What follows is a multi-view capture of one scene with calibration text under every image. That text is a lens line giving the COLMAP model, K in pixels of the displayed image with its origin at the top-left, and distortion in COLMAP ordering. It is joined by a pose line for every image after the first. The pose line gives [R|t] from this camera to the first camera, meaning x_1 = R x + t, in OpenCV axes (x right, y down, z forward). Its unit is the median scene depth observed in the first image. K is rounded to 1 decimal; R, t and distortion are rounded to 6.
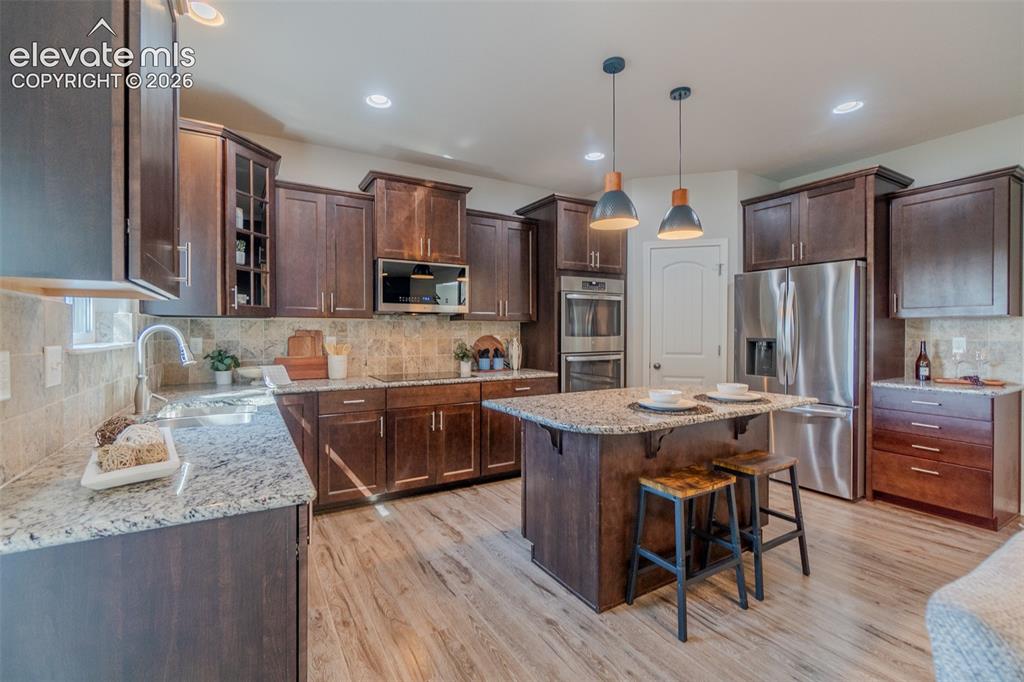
lens RADIAL K [[443.8, 0, 497.3], [0, 443.8, 334.1], [0, 0, 1]] dist [-0.001239, 0.000117]
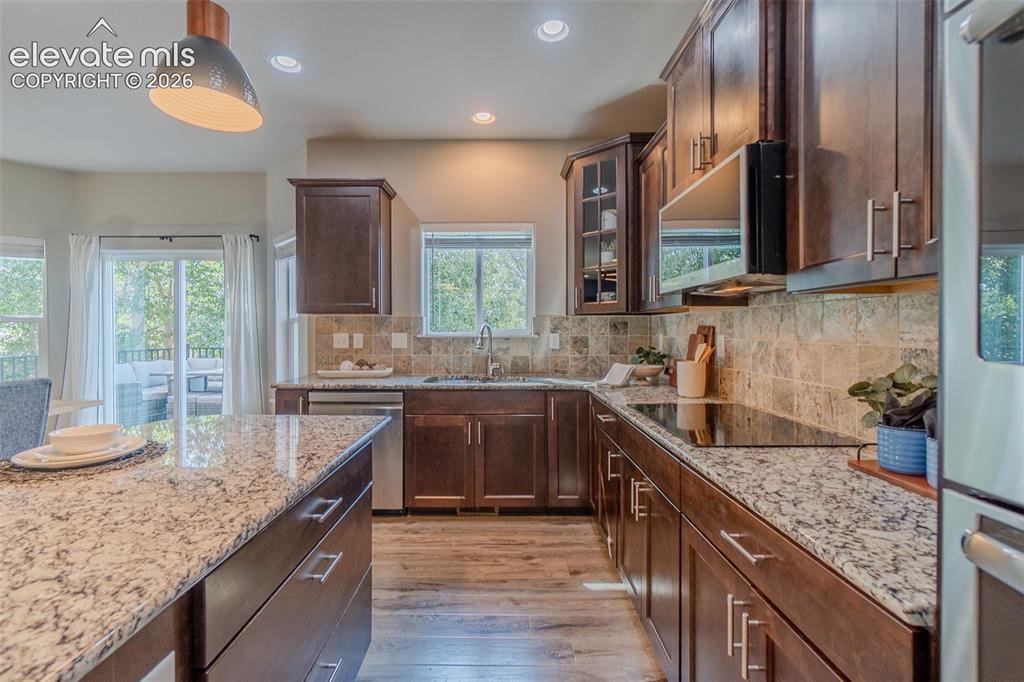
lens RADIAL K [[443.8, 0, 497.3], [0, 443.8, 334.1], [0, 0, 1]] dist [-0.001239, 0.000117]
pose [[-0.505885, 0.009112, -0.862553, 0.369124], [-0.003704, 0.999912, 0.012736, -0.002967], [0.862593, 0.009638, -0.505807, 1.060776]]
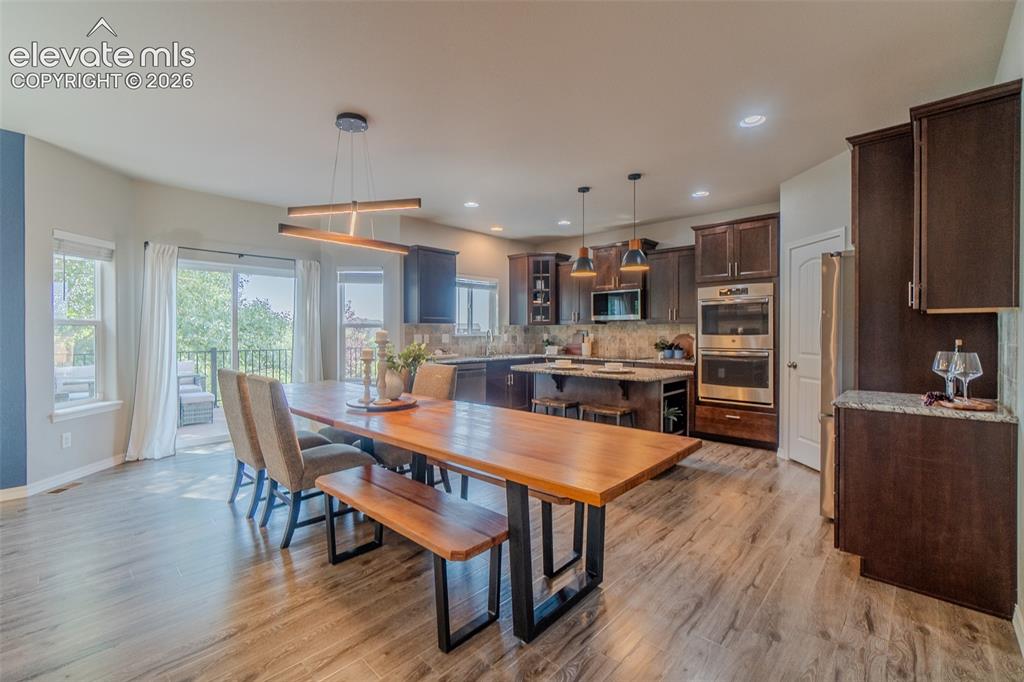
lens RADIAL K [[443.8, 0, 497.3], [0, 443.8, 334.1], [0, 0, 1]] dist [-0.001239, 0.000117]
pose [[0.272360, 0.006826, -0.962171, 1.364927], [-0.003523, 0.999975, 0.006097, -0.003337], [0.962189, 0.001729, 0.272377, 0.097229]]
